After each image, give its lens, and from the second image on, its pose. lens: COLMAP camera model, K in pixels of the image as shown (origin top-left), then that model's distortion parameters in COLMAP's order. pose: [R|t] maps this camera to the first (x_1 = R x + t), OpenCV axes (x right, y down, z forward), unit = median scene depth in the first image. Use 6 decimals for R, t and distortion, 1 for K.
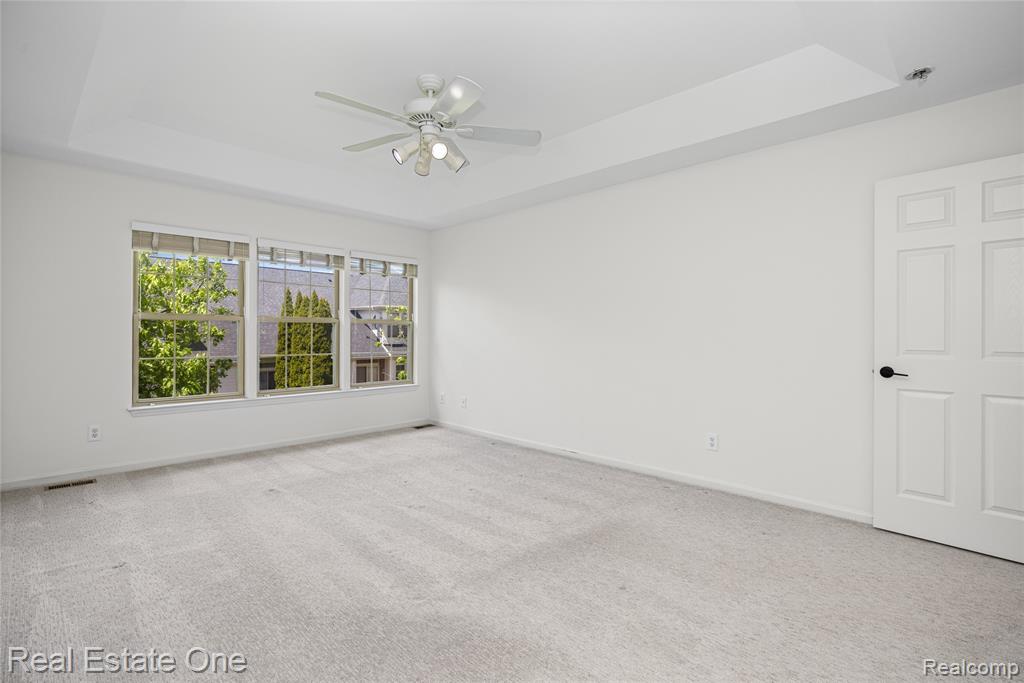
lens RADIAL K [[477.9, 0, 512.0], [0, 477.9, 341.5], [0, 0, 1]] dist [0.000572, 0.000086]
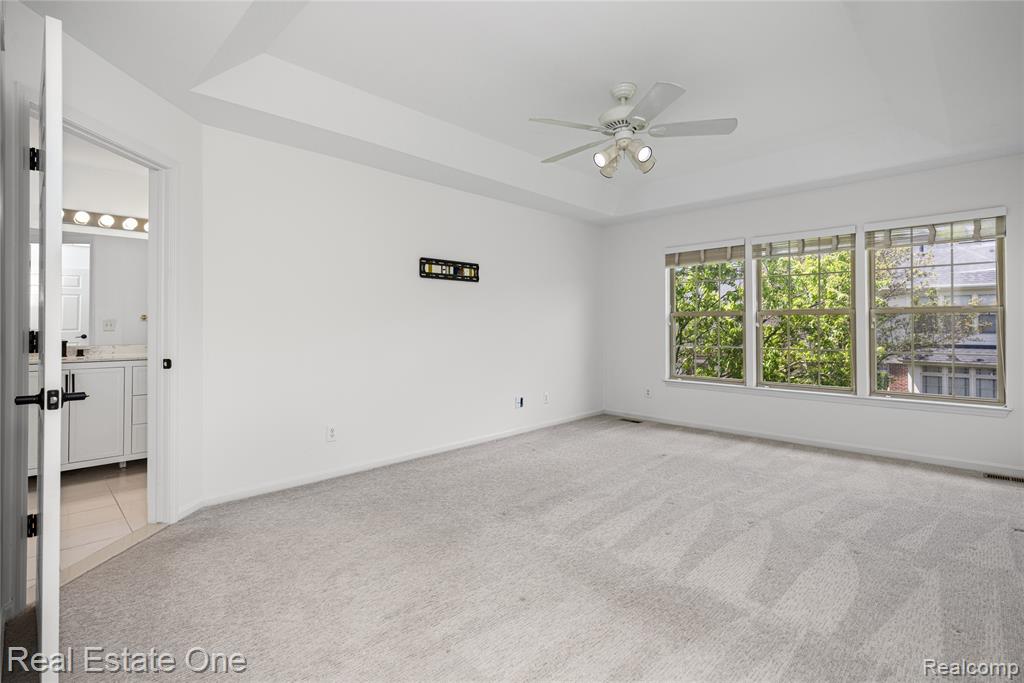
lens RADIAL K [[468.0, 0, 510.6], [0, 468.0, 330.8], [0, 0, 1]] dist [0.001182, 0.000219]
pose [[0.016379, -0.001646, -0.999864, 0.565476], [-0.022874, 0.999736, -0.002020, 0.007965], [0.999604, 0.022904, 0.016337, 0.497347]]
